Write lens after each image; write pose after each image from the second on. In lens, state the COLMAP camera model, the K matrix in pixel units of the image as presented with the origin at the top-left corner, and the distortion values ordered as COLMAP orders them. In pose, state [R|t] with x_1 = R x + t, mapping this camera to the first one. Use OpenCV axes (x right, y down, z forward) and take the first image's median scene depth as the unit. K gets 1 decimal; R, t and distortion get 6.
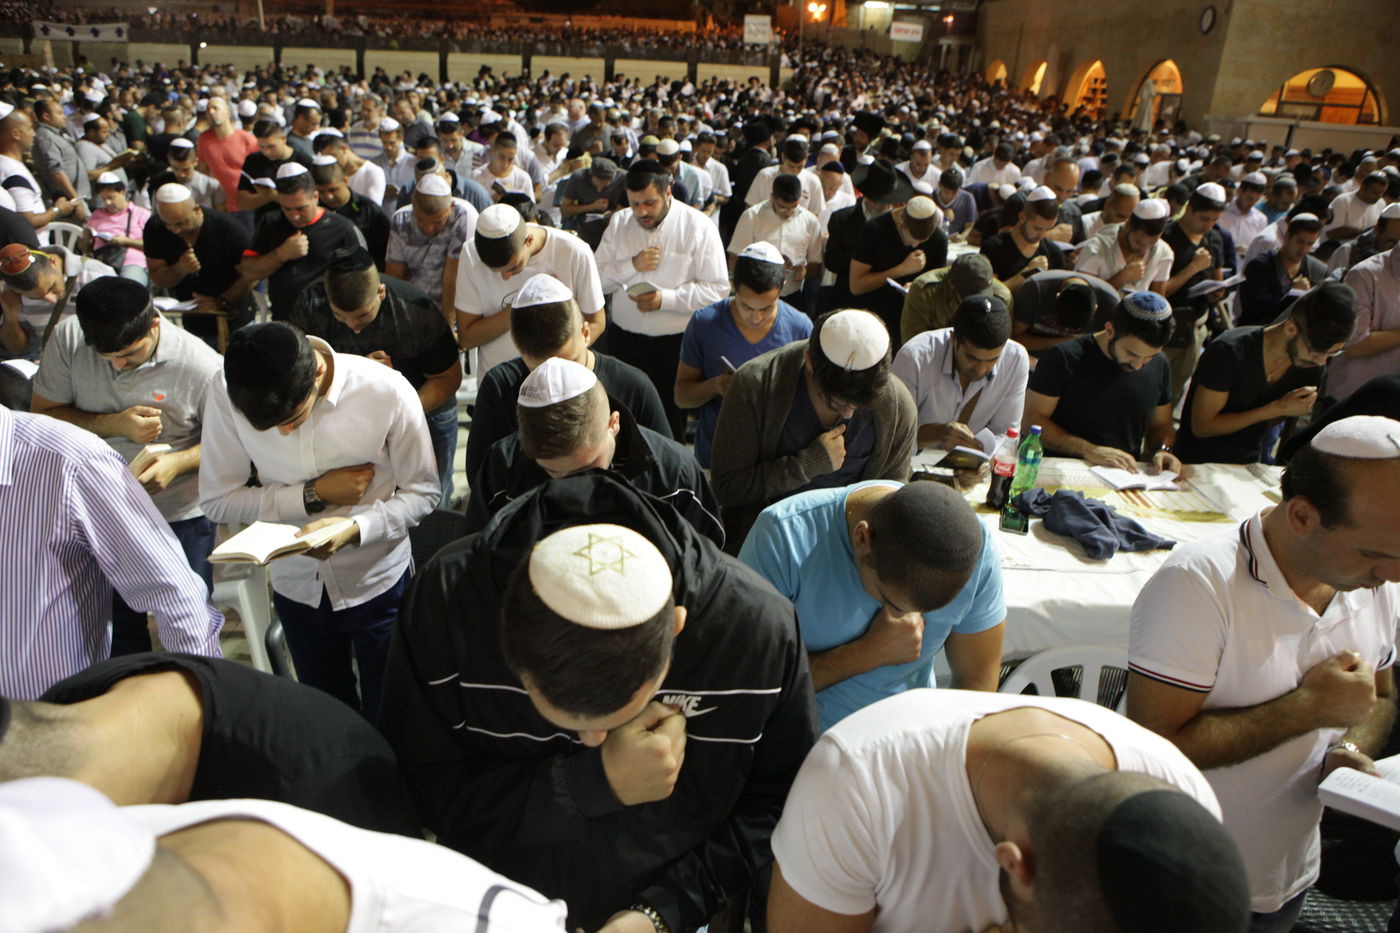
lens RADIAL K [[956.5, 0, 700.0], [0, 956.5, 466.5], [0, 0, 1]] dist [-0.104443, 0.072879]
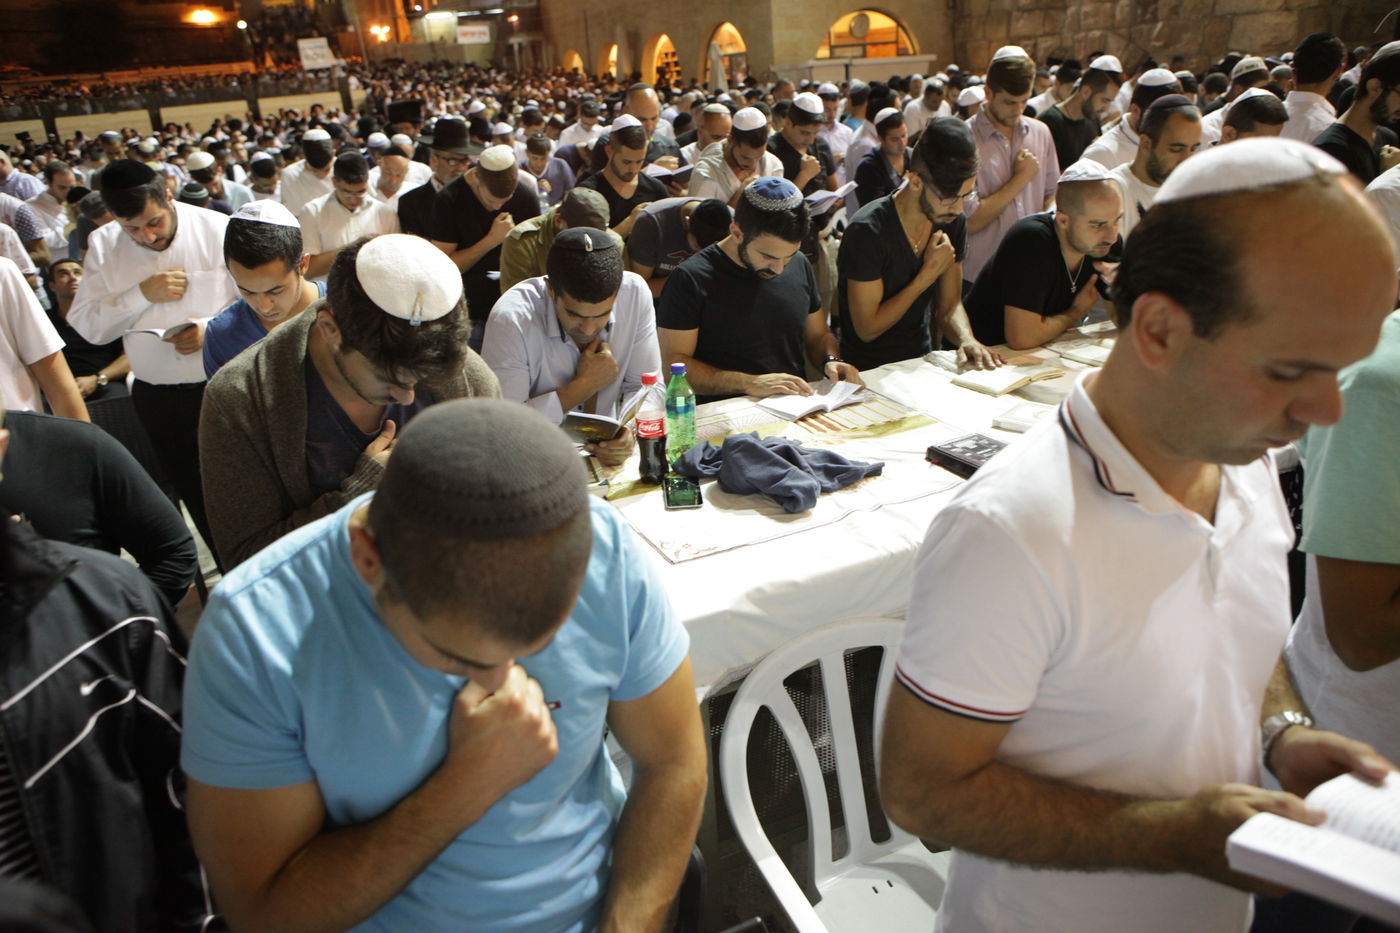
lens RADIAL K [[956.5, 0, 700.0], [0, 956.5, 466.5], [0, 0, 1]] dist [-0.104443, 0.072879]
pose [[0.912248, -0.257932, 0.318237, 0.039389], [0.261862, 0.964602, 0.031168, 0.006310], [-0.315012, 0.054901, 0.947499, 0.100348]]
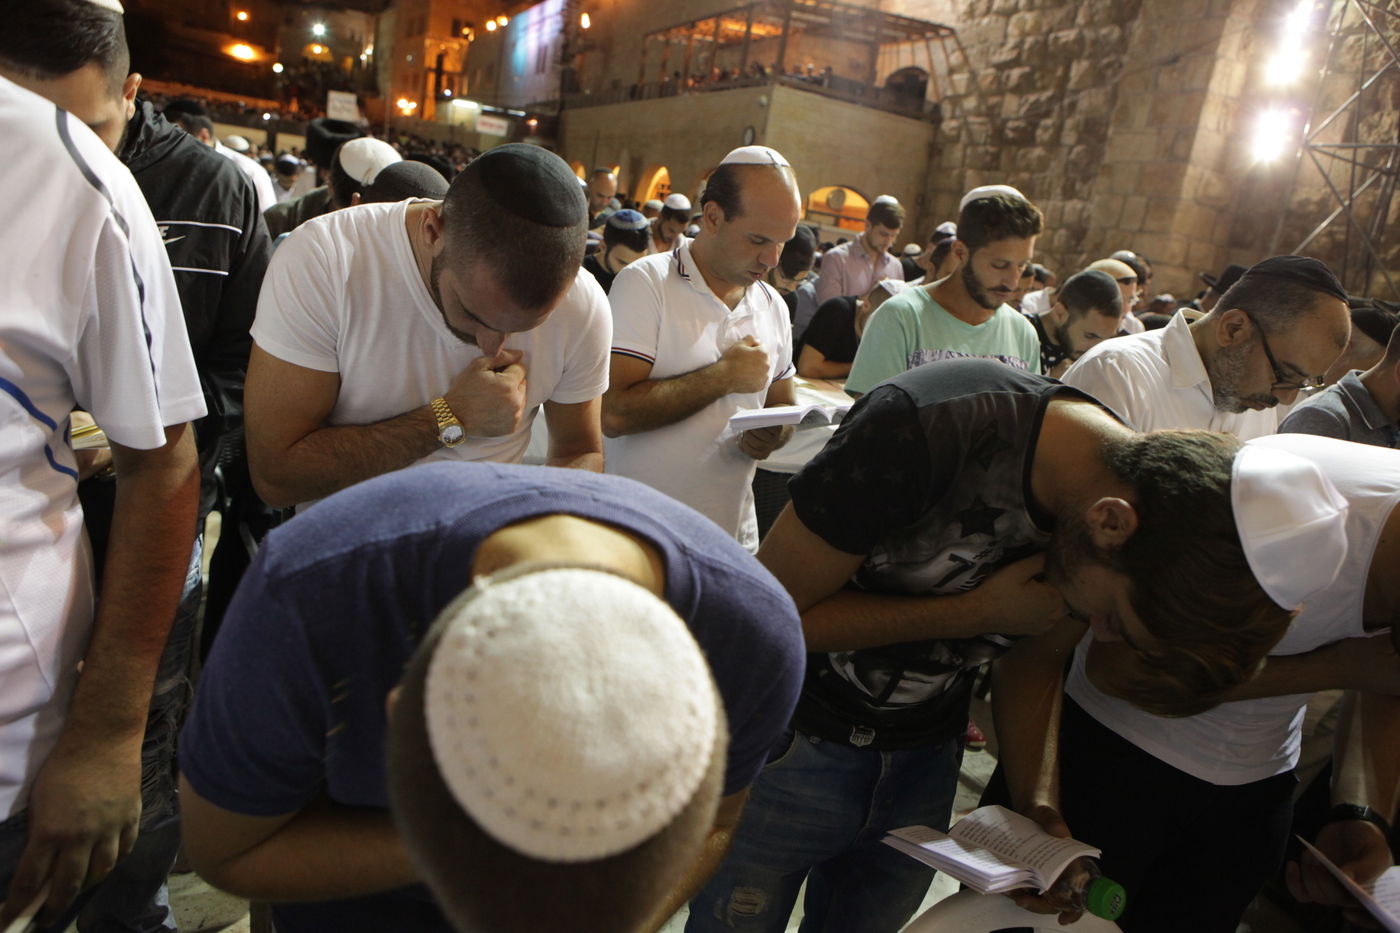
lens RADIAL K [[952.0, 0, 698.8], [0, 952.0, 463.3], [0, 0, 1]] dist [-0.105515, 0.076127]
pose [[0.914070, -0.007883, 0.405480, 0.014945], [0.051053, 0.994094, -0.095760, 0.091512], [-0.402331, 0.108232, 0.909074, -0.032746]]
